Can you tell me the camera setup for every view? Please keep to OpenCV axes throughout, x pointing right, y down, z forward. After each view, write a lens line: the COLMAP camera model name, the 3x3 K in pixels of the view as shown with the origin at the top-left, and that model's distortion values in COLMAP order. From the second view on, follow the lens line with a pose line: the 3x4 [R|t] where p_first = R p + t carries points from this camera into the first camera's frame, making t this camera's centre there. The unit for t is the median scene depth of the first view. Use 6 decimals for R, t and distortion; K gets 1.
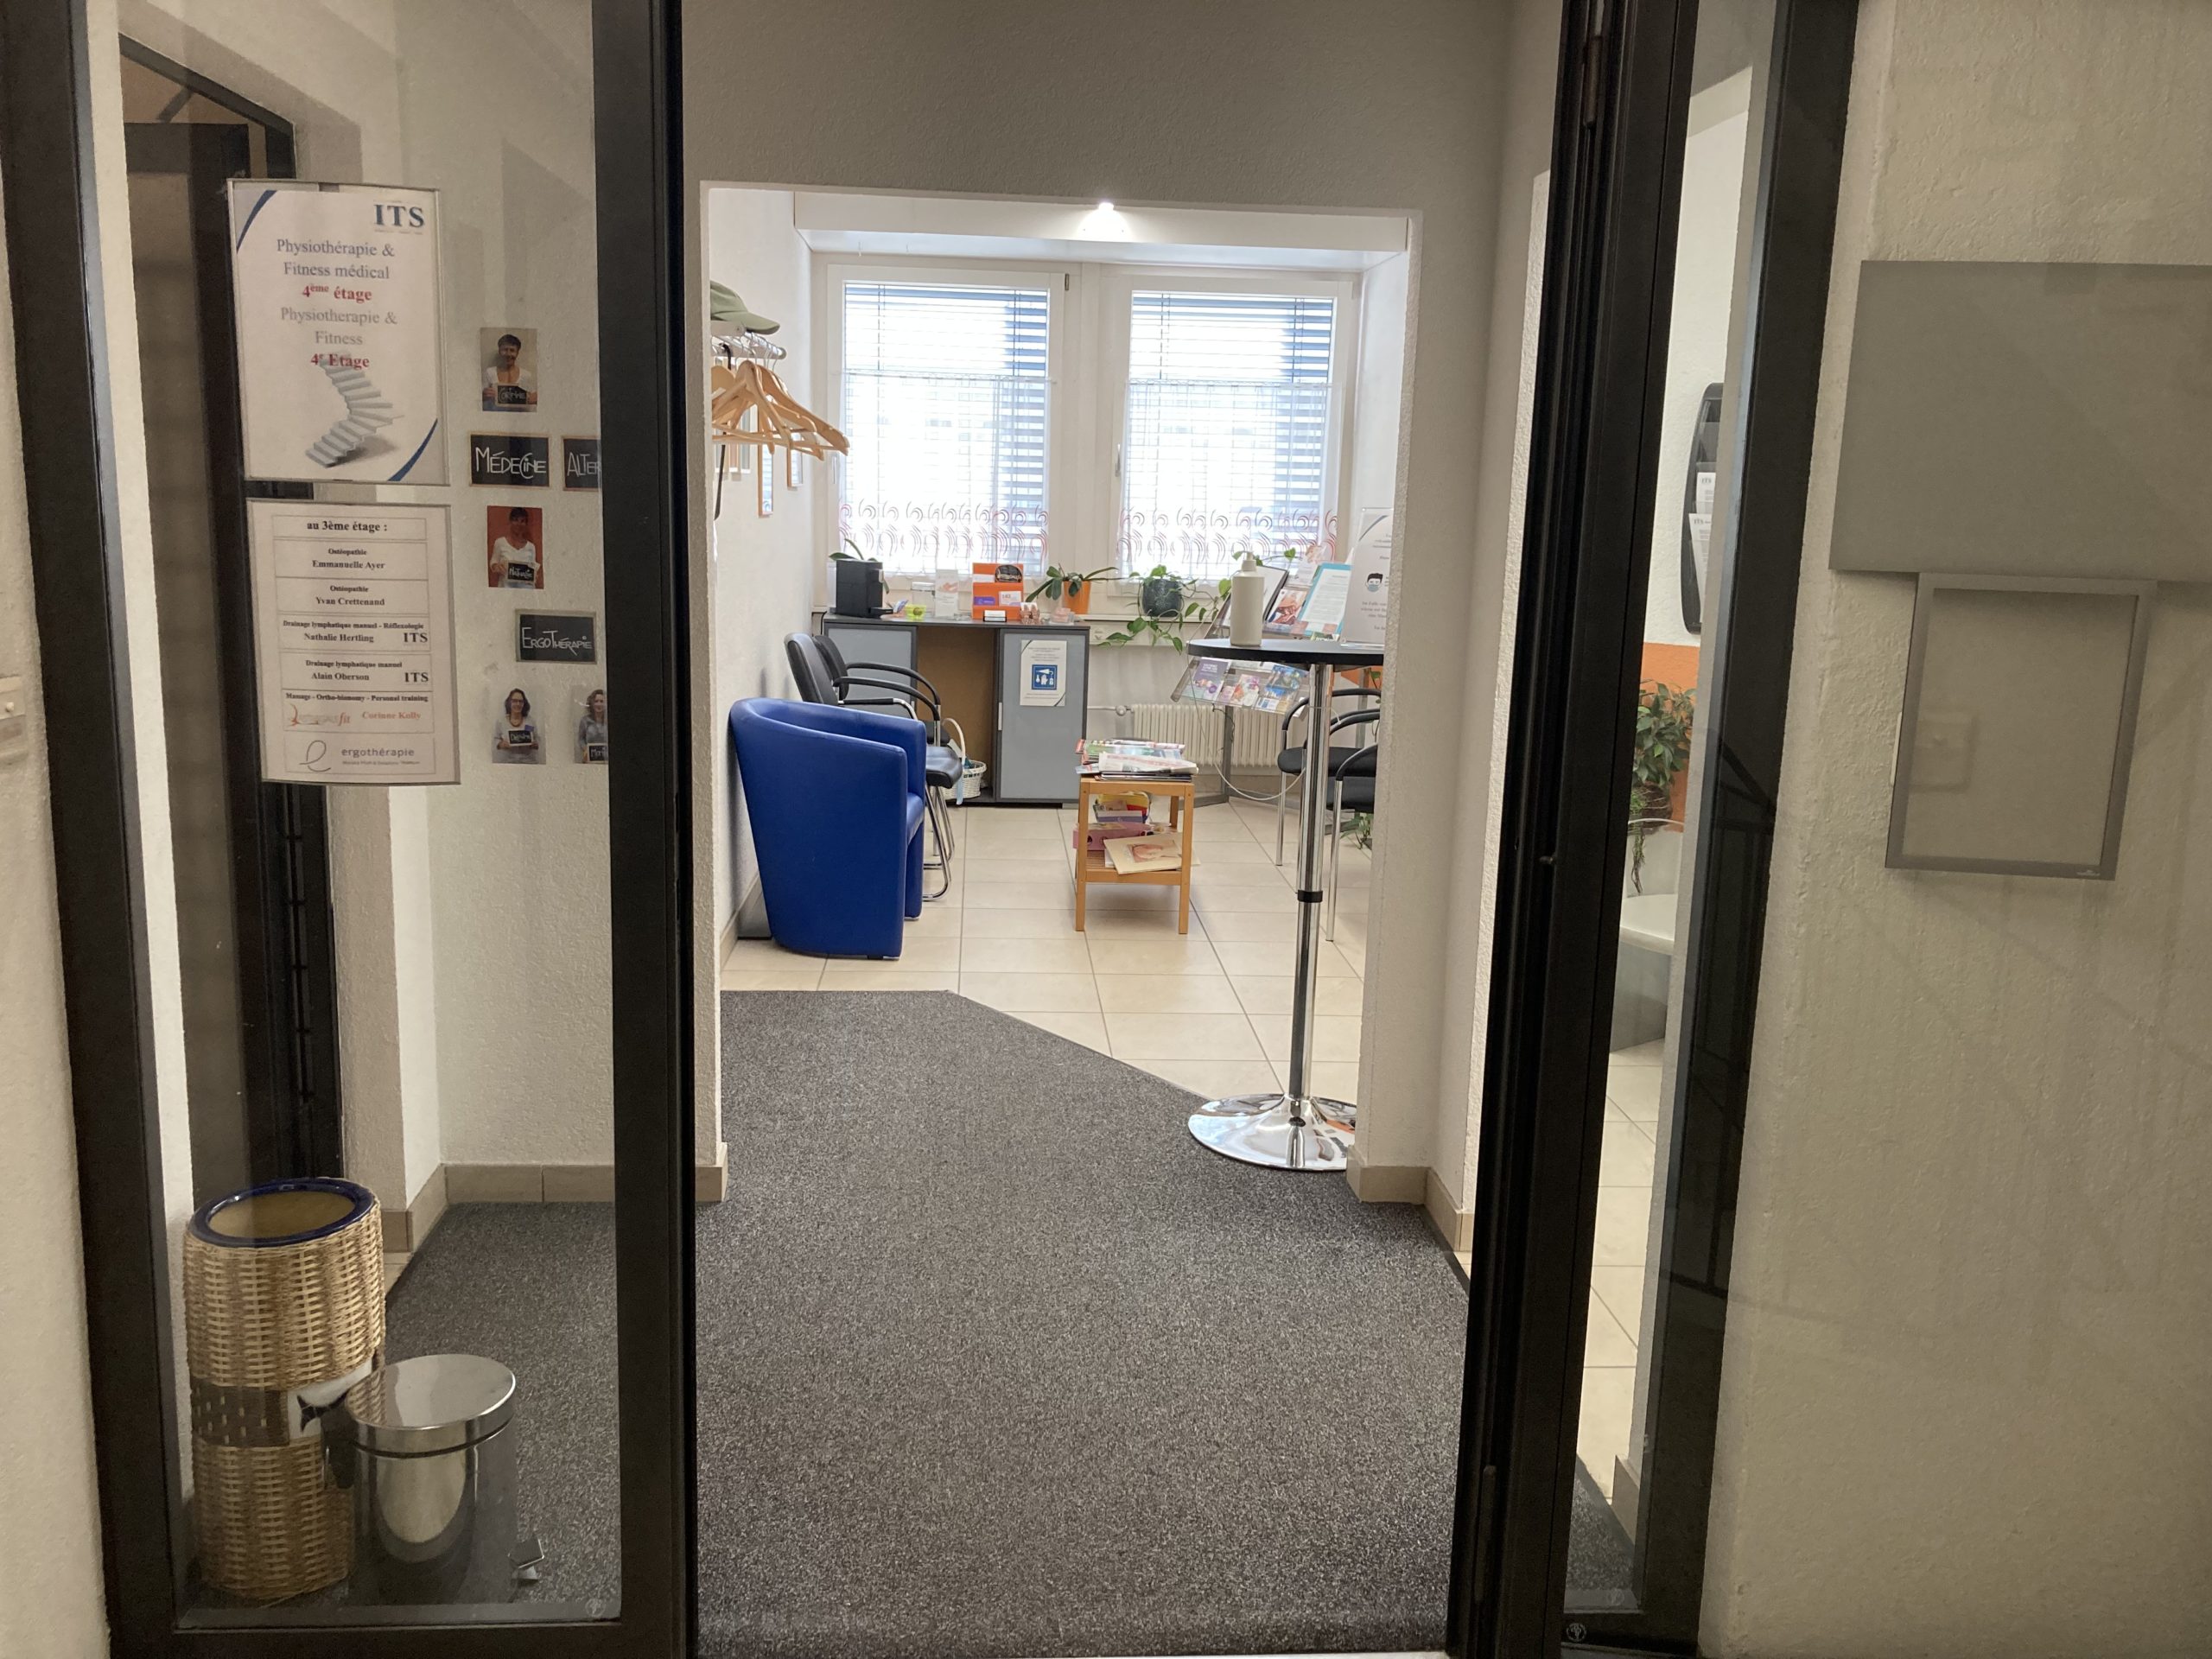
lens RADIAL K [[1837.7, 0, 1106.0], [0, 1837.7, 829.5], [0, 0, 1]] dist [0.095255, -0.000197]
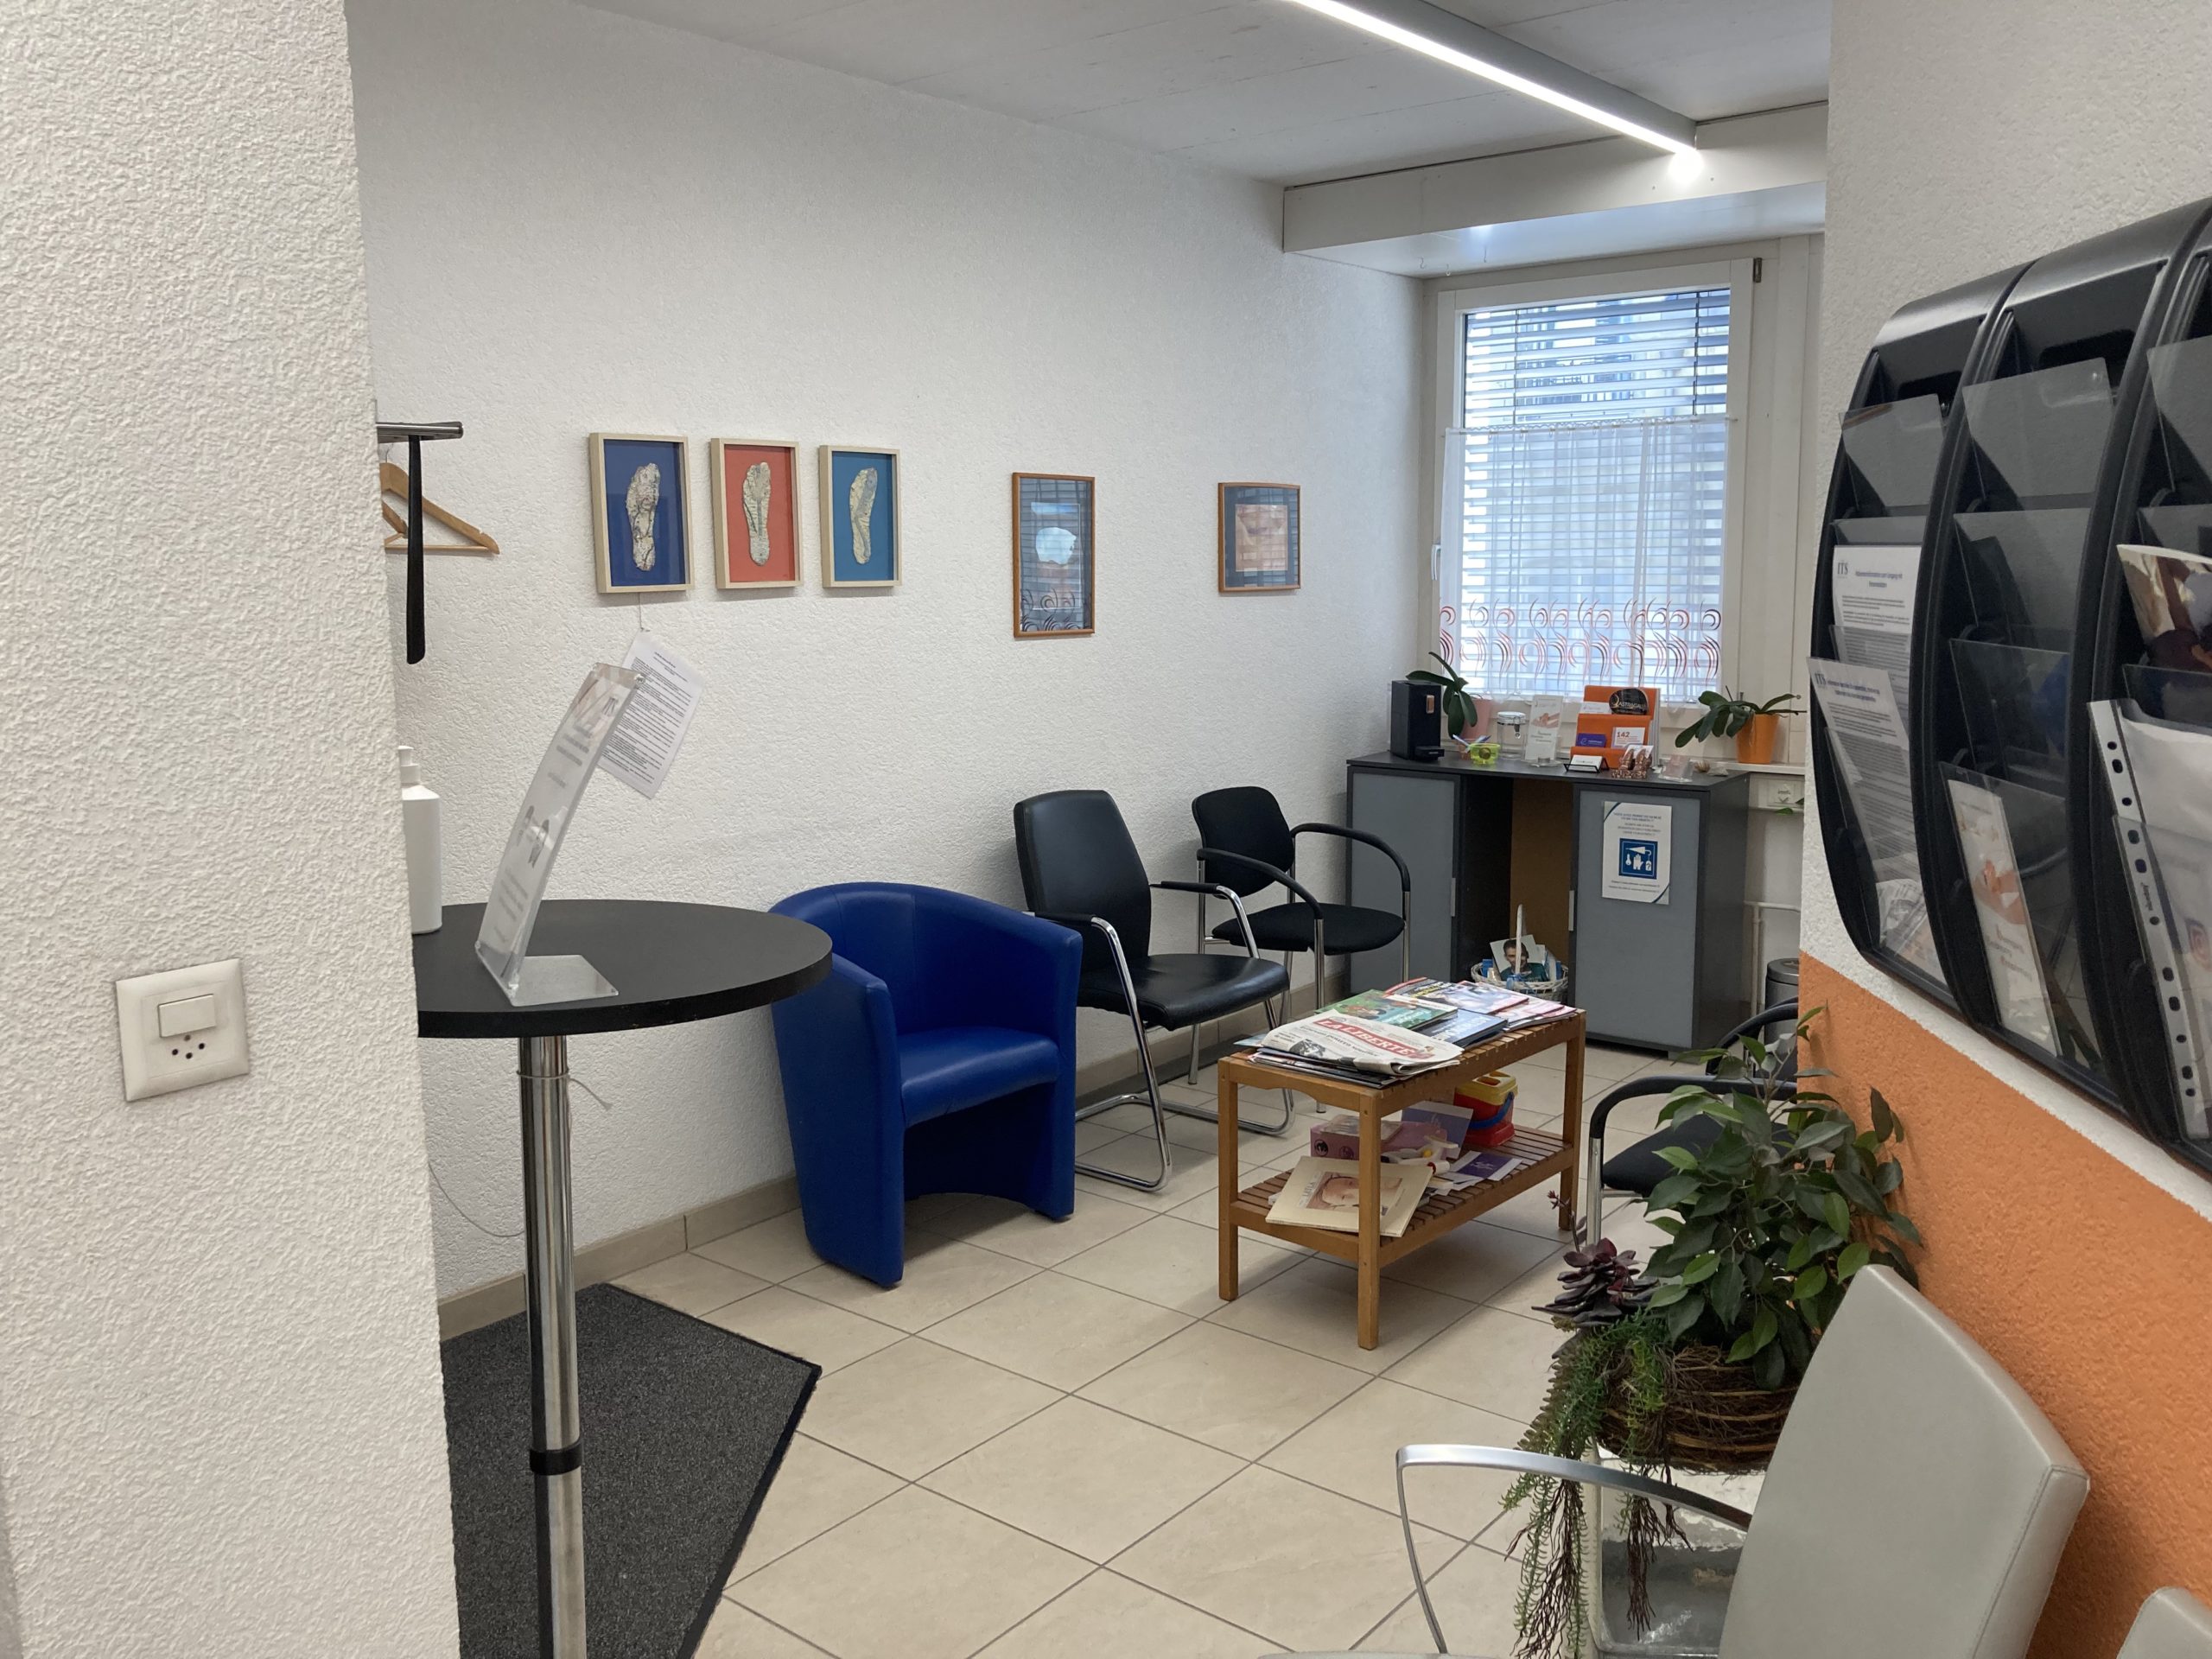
lens RADIAL K [[1807.2, 0, 1106.0], [0, 1807.2, 829.5], [0, 0, 1]] dist [-0.002897, -0.002086]
pose [[0.731094, 0.069261, -0.678752, 0.266869], [-0.096742, 0.995306, -0.002639, -0.072323], [0.675384, 0.067594, 0.734362, 0.385509]]
